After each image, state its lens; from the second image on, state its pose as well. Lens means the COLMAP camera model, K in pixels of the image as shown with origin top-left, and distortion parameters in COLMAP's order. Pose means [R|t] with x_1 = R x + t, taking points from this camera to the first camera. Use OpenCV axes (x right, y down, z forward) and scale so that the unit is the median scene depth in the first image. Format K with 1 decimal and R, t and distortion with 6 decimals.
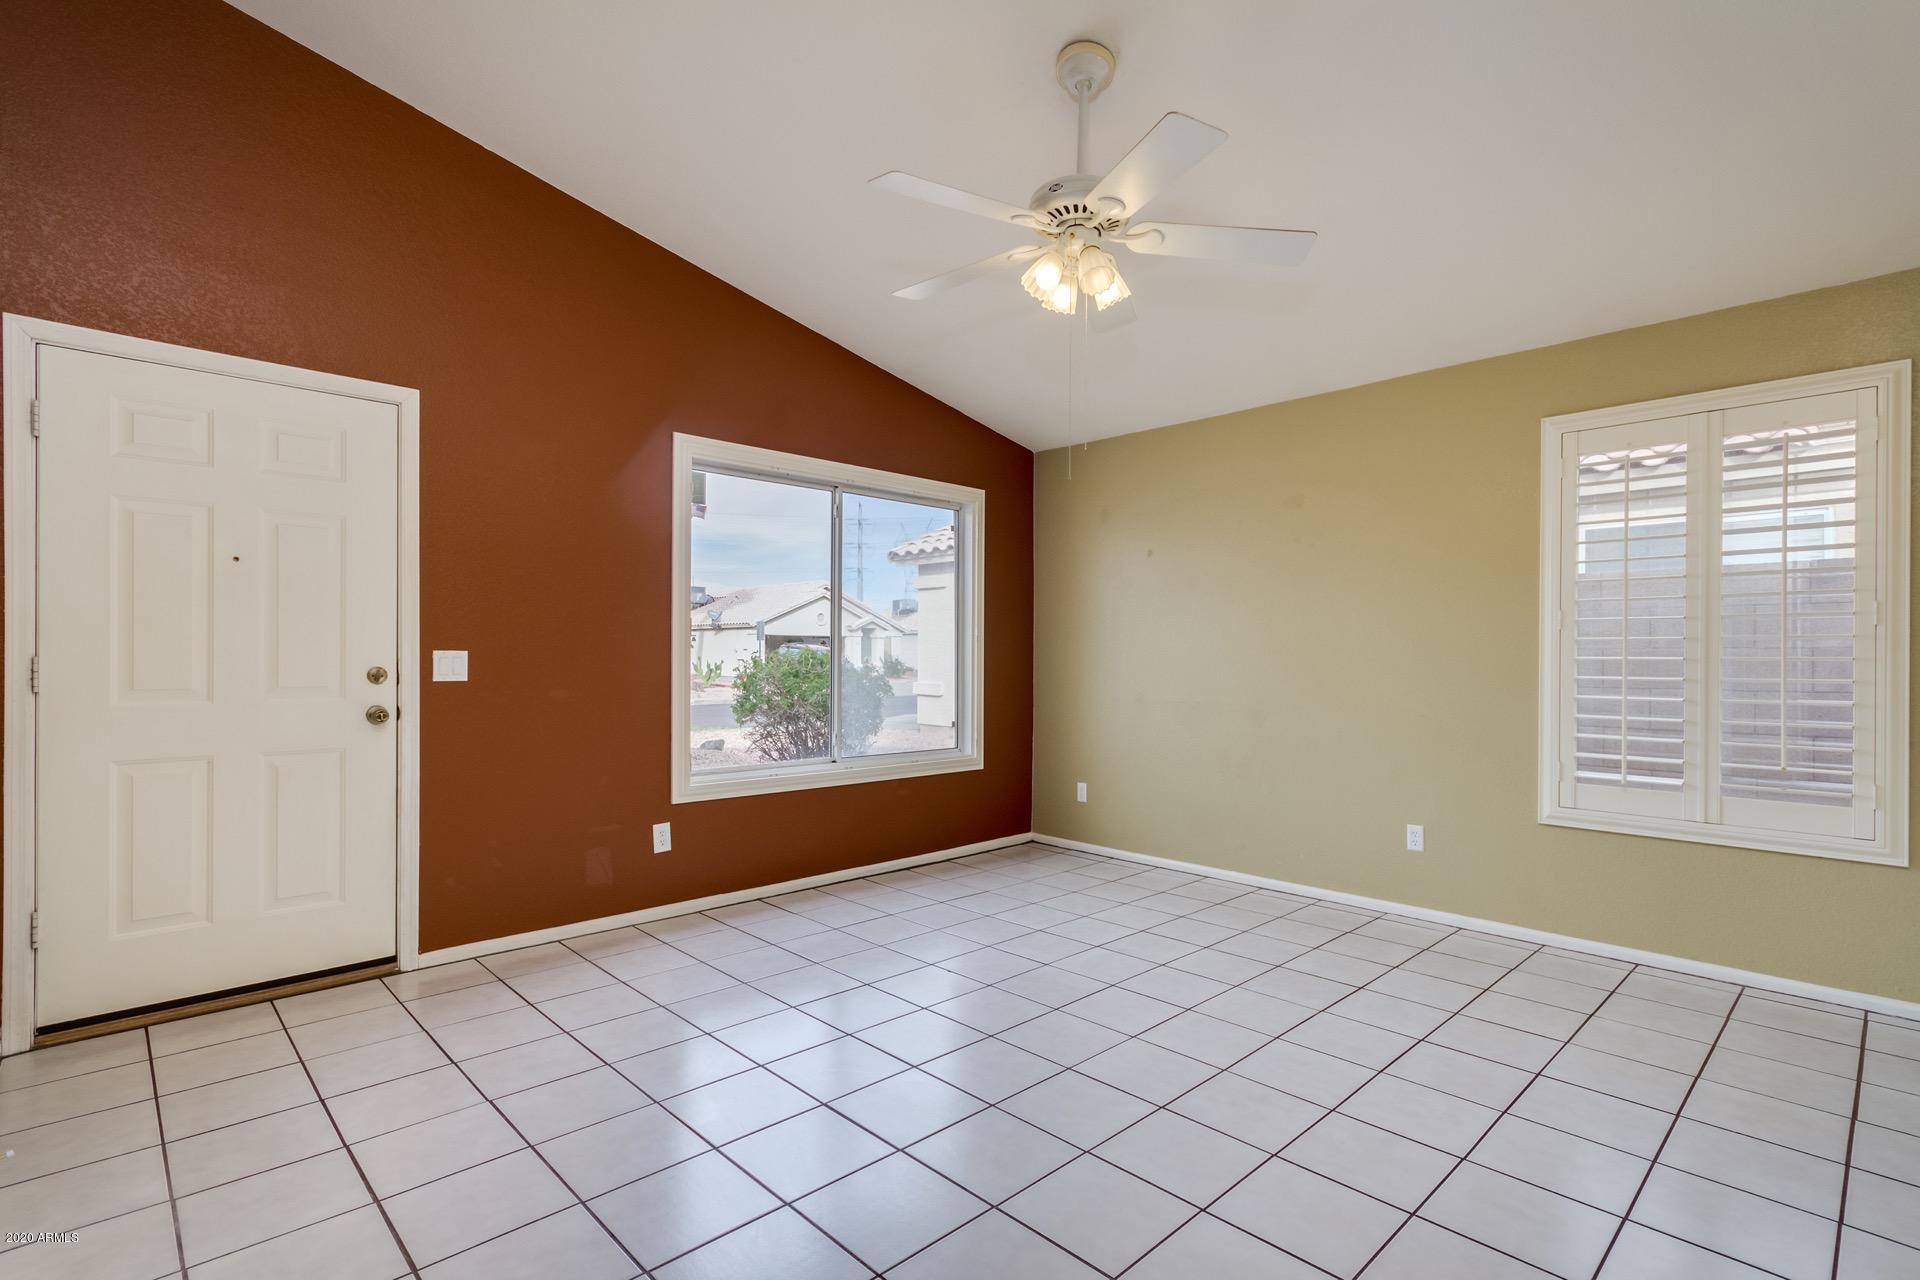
lens RADIAL K [[895.6, 0, 999.9], [0, 895.6, 667.3], [0, 0, 1]] dist [0.002976, 0.000617]
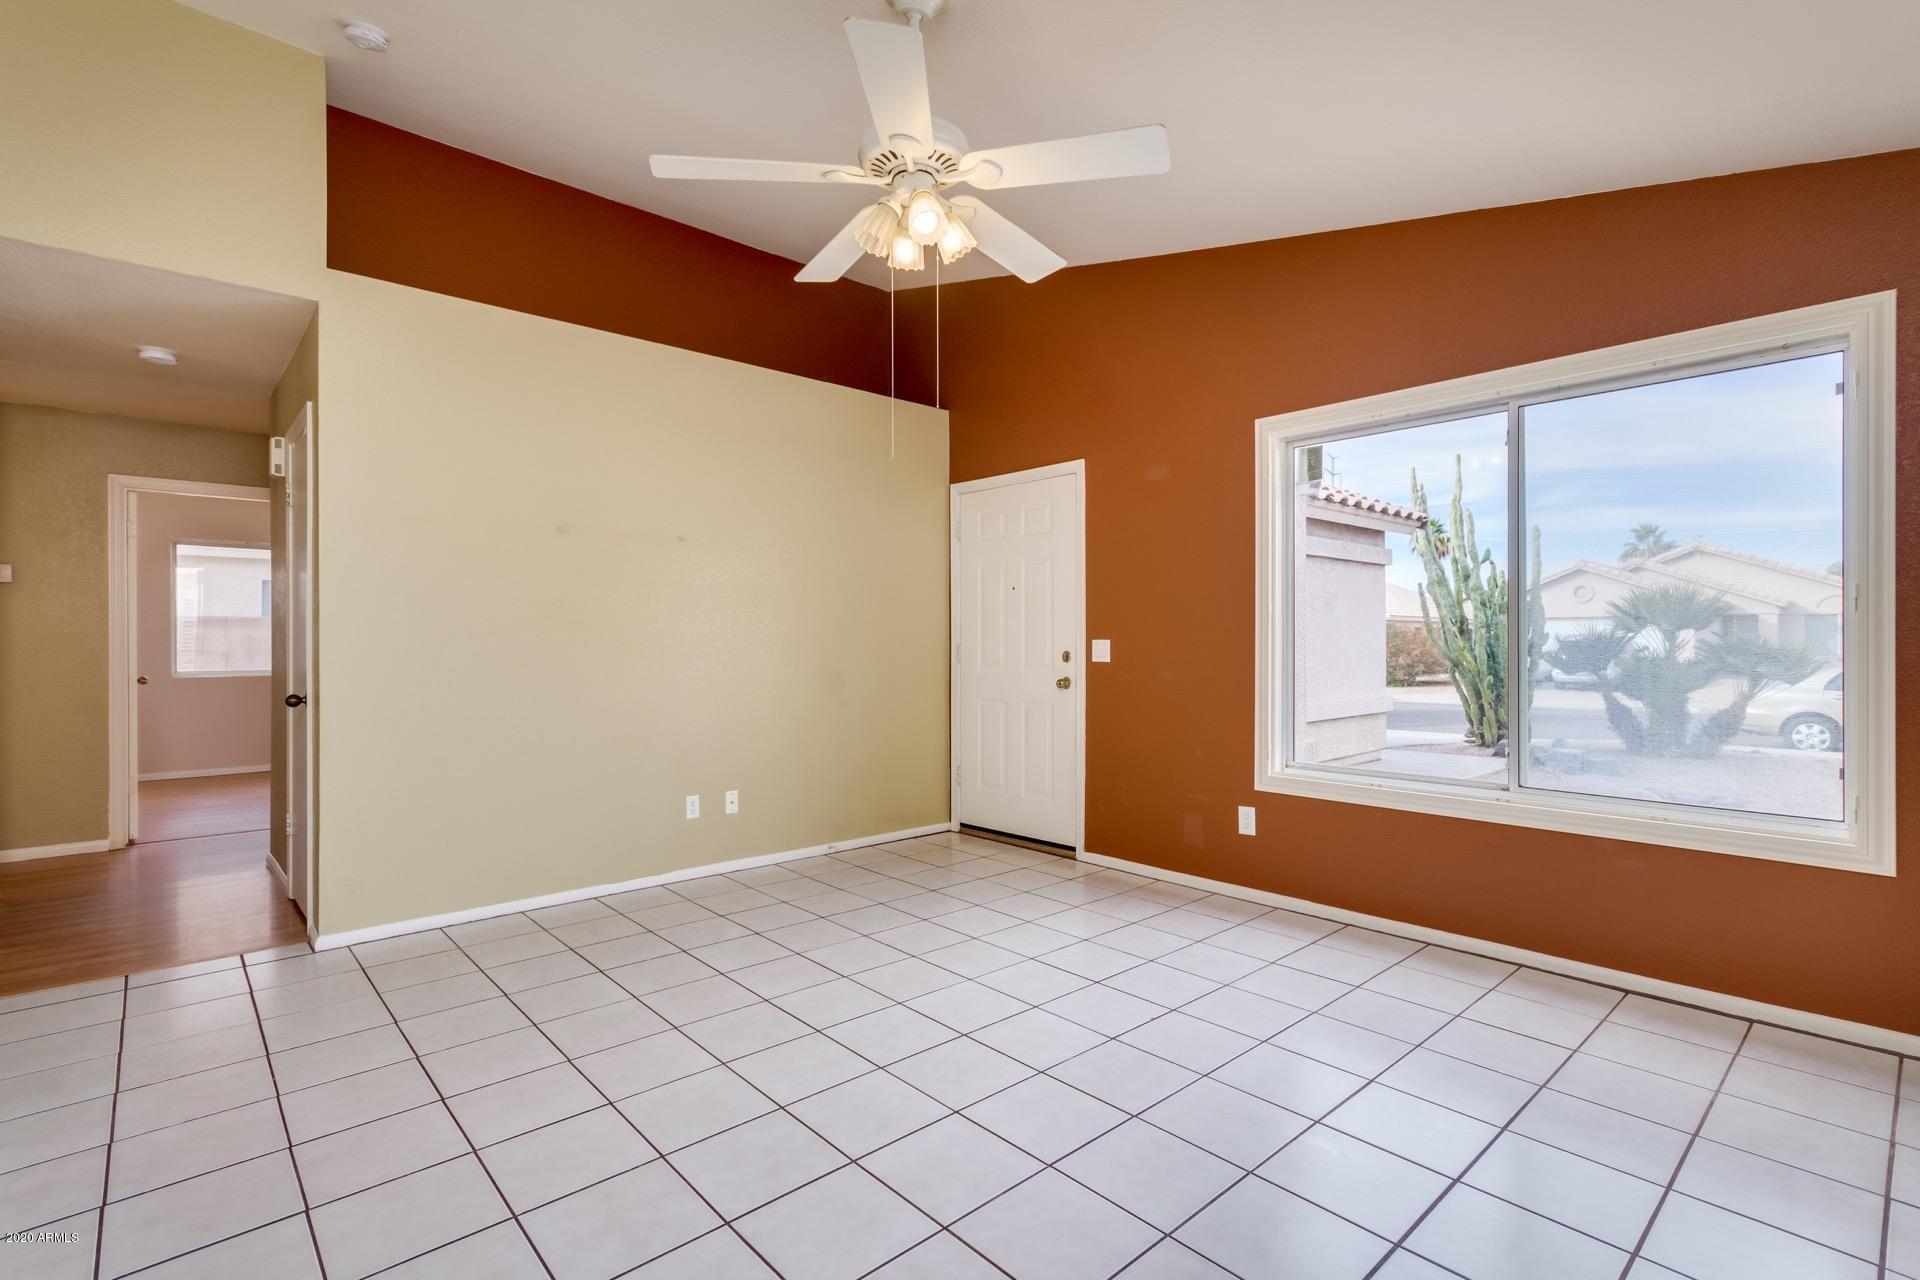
lens RADIAL K [[895.6, 0, 967.8], [0, 895.6, 639.9], [0, 0, 1]] dist [0.002976, 0.000617]
pose [[-0.040156, -0.002106, -0.999191, 0.495045], [-0.005746, 0.999982, -0.001877, -0.009195], [0.999177, 0.005666, -0.040167, 0.543966]]
